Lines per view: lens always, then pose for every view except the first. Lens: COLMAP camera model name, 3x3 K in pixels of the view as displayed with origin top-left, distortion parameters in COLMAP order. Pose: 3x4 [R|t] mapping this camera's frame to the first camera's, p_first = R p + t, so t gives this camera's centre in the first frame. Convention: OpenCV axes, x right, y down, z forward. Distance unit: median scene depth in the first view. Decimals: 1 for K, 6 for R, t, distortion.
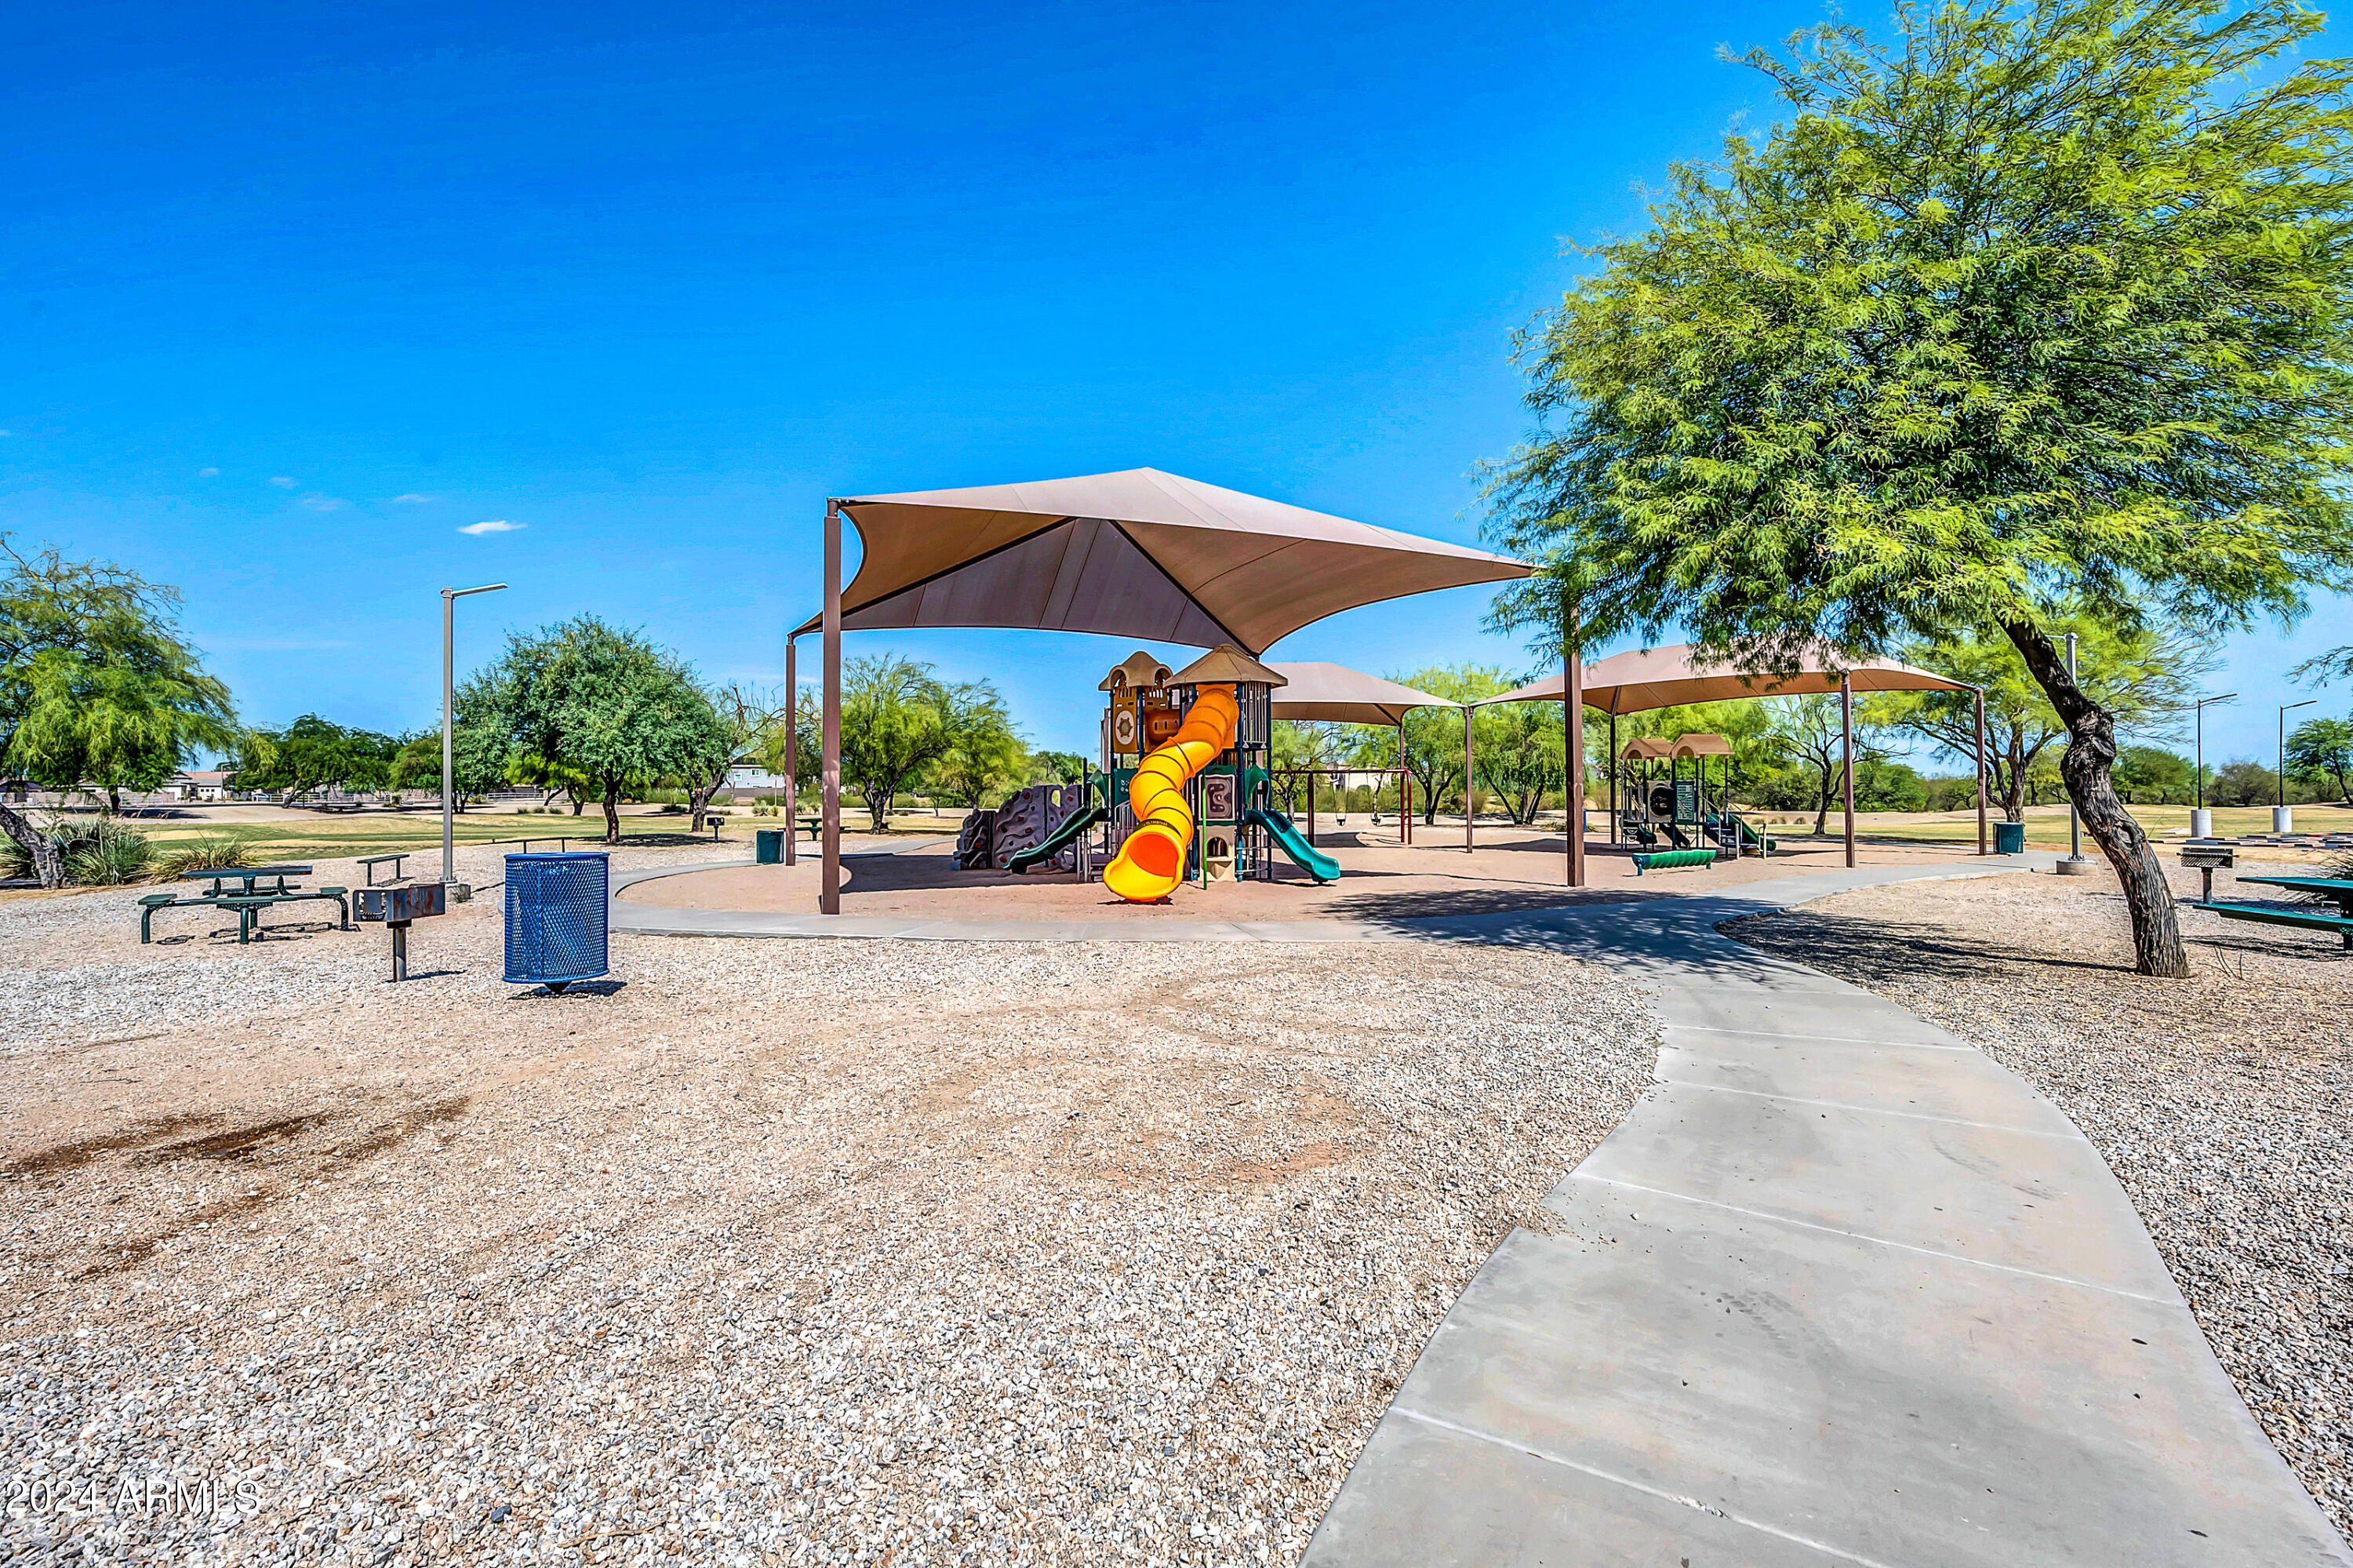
lens RADIAL K [[1081.0, 0, 1176.6], [0, 1081.0, 748.0], [0, 0, 1]] dist [0.021833, -0.000195]
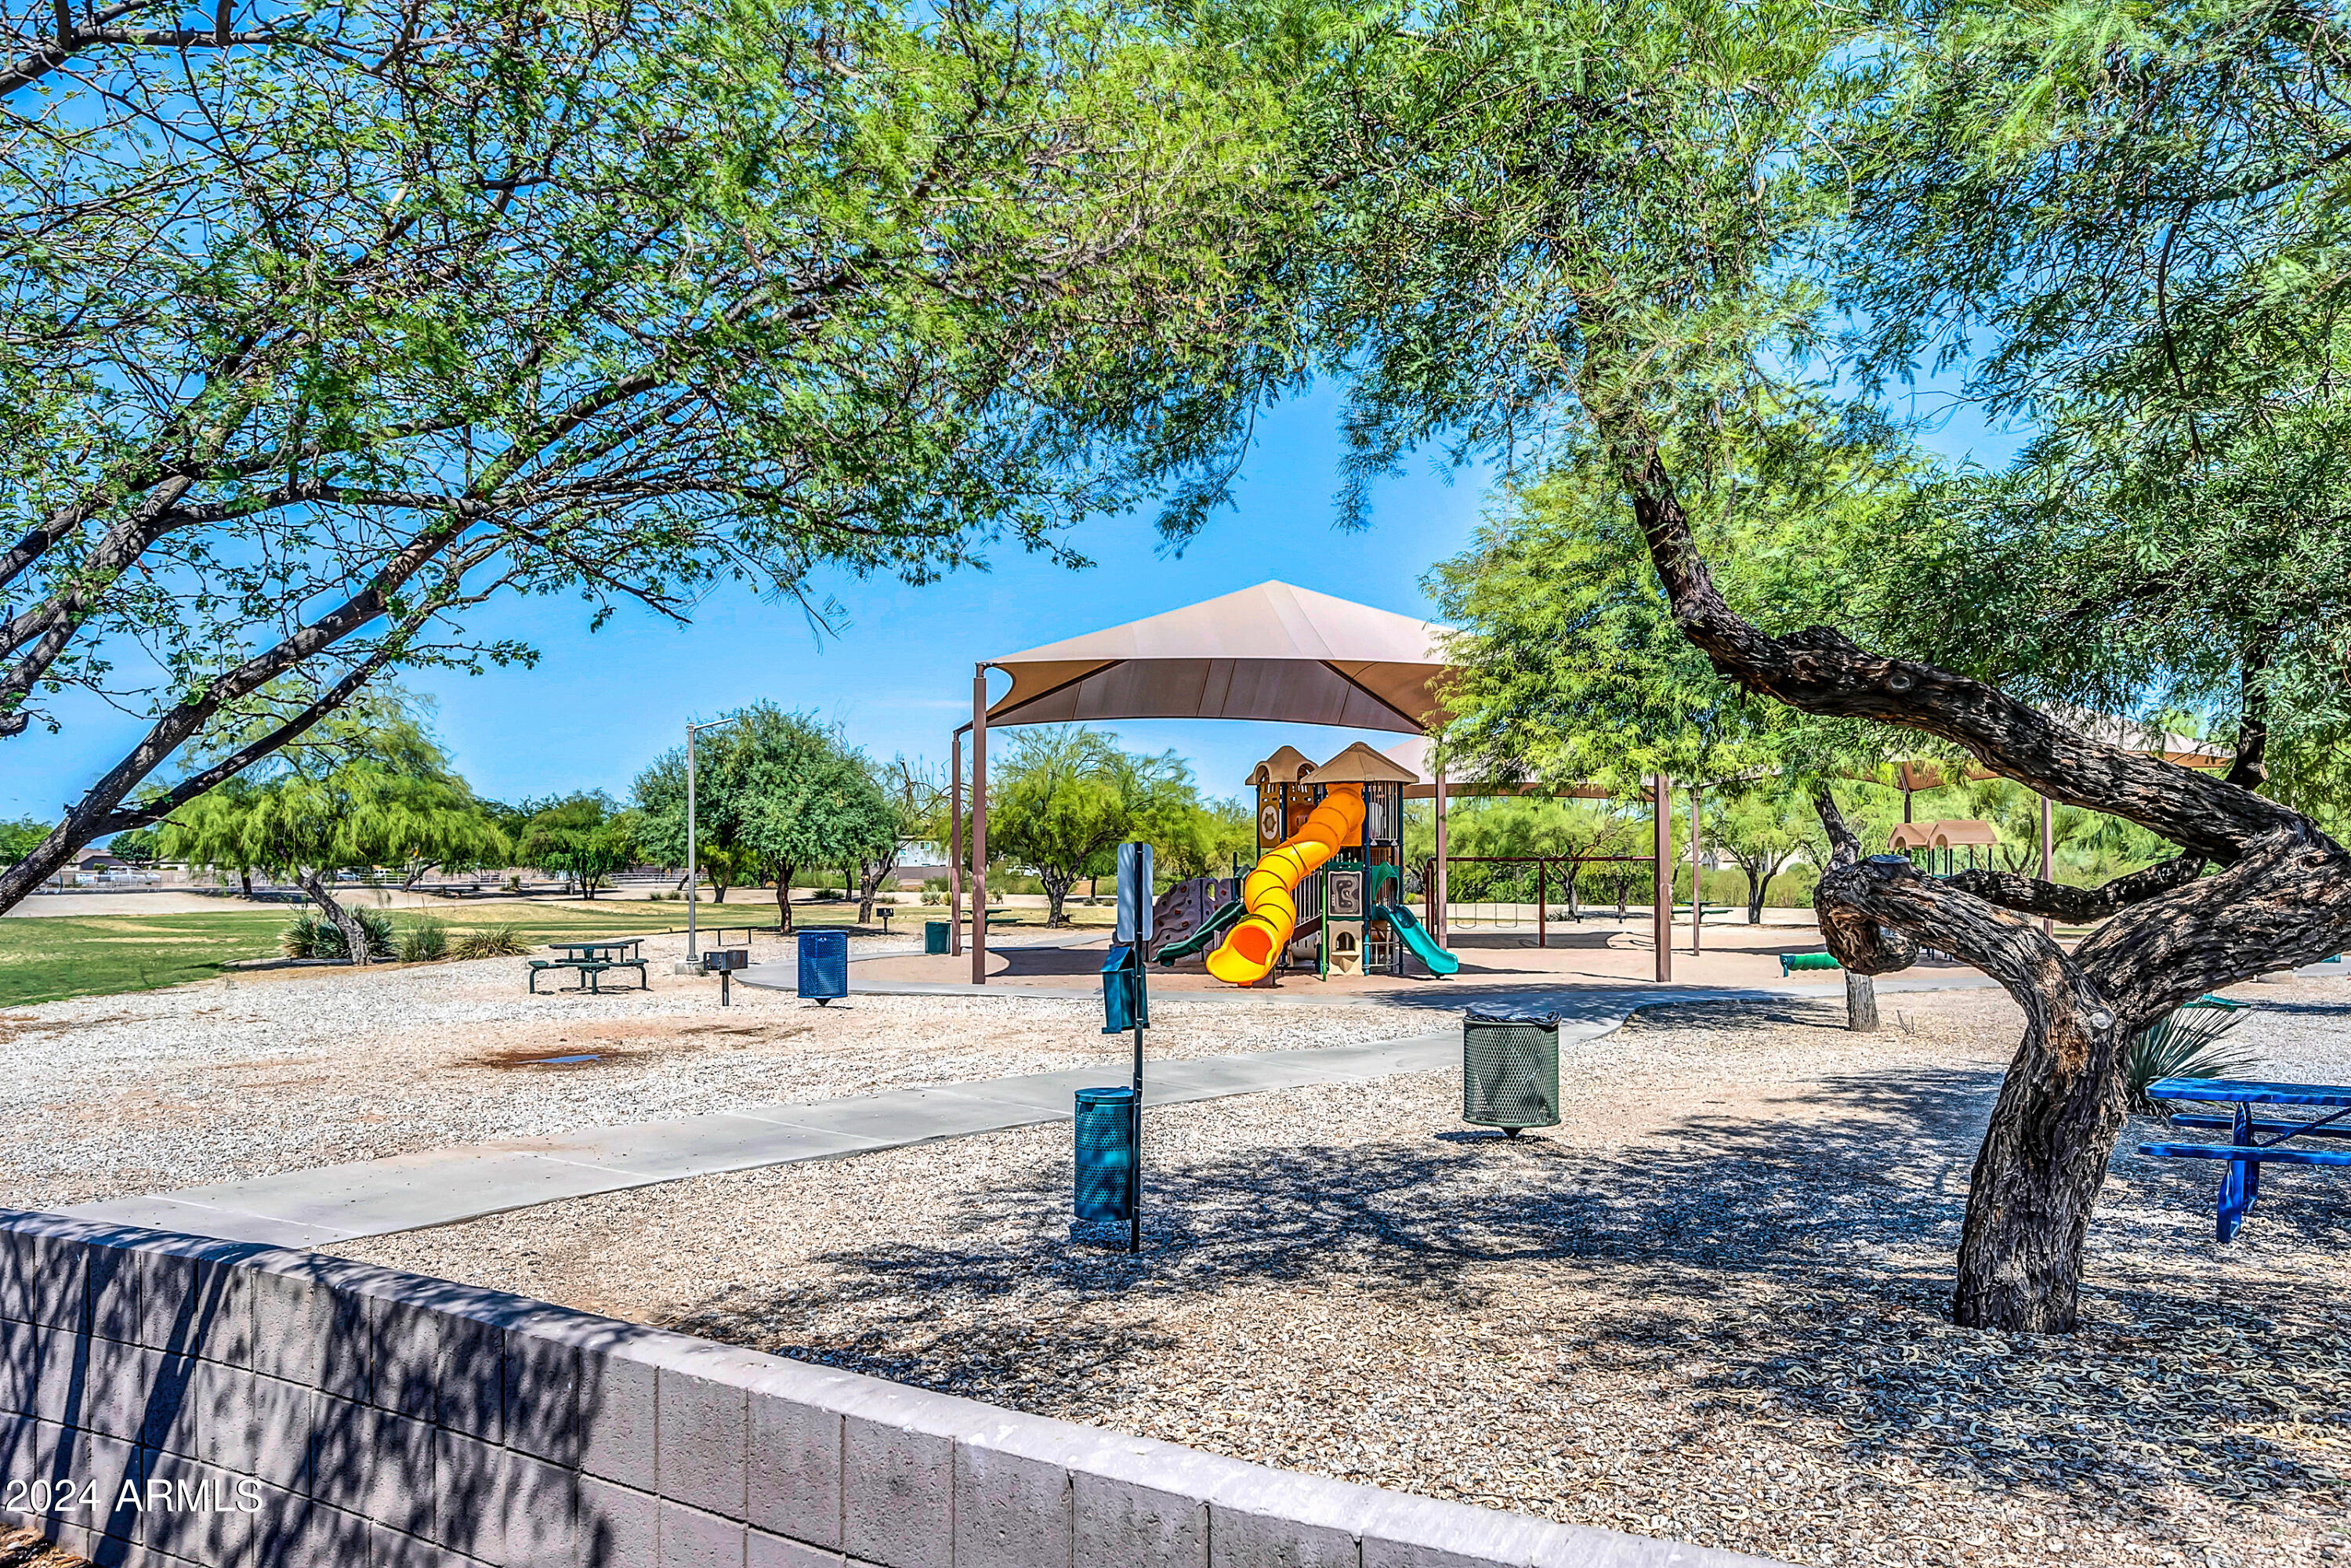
lens RADIAL K [[1565.8, 0, 1175.5], [0, 1565.8, 784.0], [0, 0, 1]] dist [0.034199, 0.000934]
pose [[0.977679, -0.009345, -0.209895, 0.125827], [0.006041, 0.999848, -0.016379, -0.022861], [0.210016, 0.014745, 0.977587, -0.323870]]
